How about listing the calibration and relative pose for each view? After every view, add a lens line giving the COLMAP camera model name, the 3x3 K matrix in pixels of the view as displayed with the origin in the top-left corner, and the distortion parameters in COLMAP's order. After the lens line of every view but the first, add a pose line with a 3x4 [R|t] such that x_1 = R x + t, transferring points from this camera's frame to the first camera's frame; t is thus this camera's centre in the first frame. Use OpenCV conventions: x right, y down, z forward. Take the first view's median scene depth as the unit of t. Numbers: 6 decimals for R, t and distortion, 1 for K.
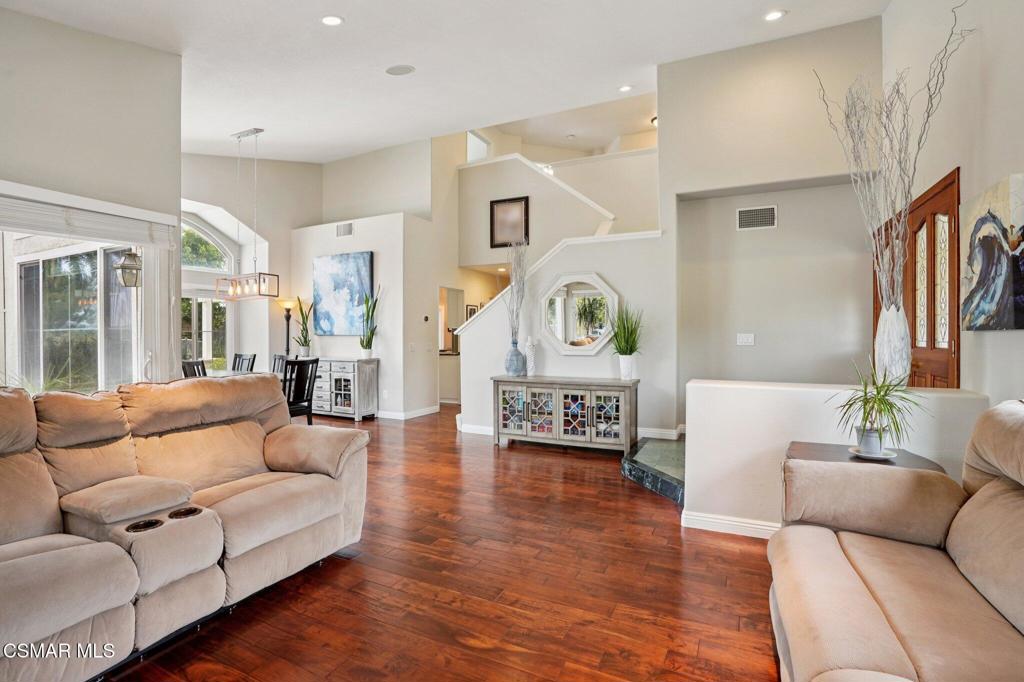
lens RADIAL K [[476.1, 0, 503.8], [0, 476.1, 340.9], [0, 0, 1]] dist [-0.074932, 0.028529]
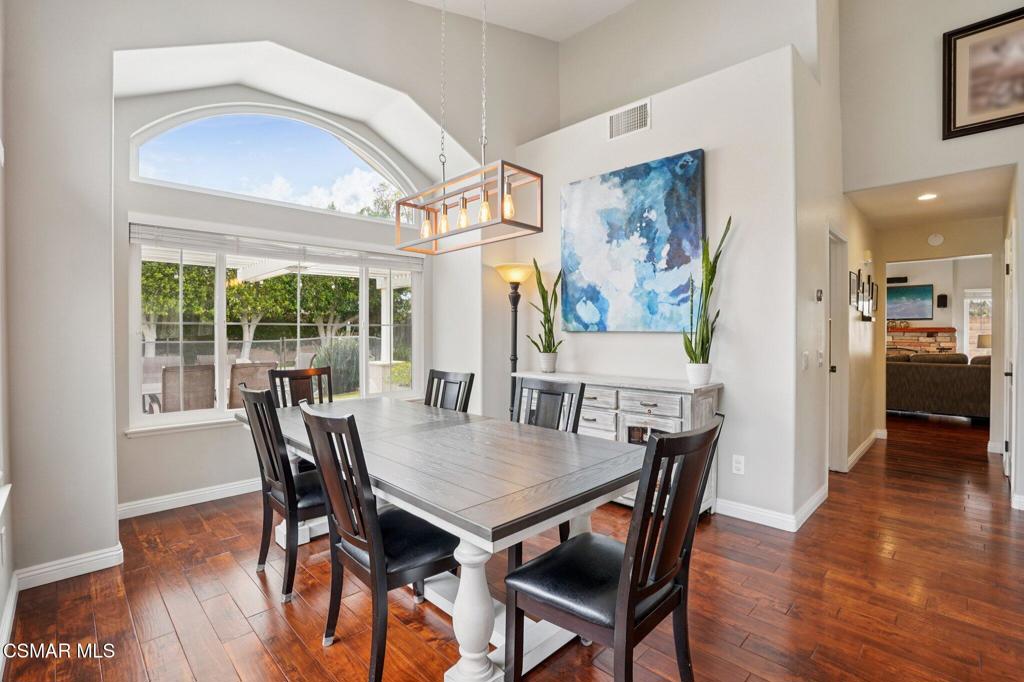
lens RADIAL K [[476.1, 0, 503.8], [0, 476.1, 340.9], [0, 0, 1]] dist [-0.074932, 0.028529]
pose [[0.944165, 0.007893, -0.329378, -0.299305], [-0.004778, 0.999936, 0.010266, -0.007103], [0.329438, -0.008119, 0.944142, 0.488579]]
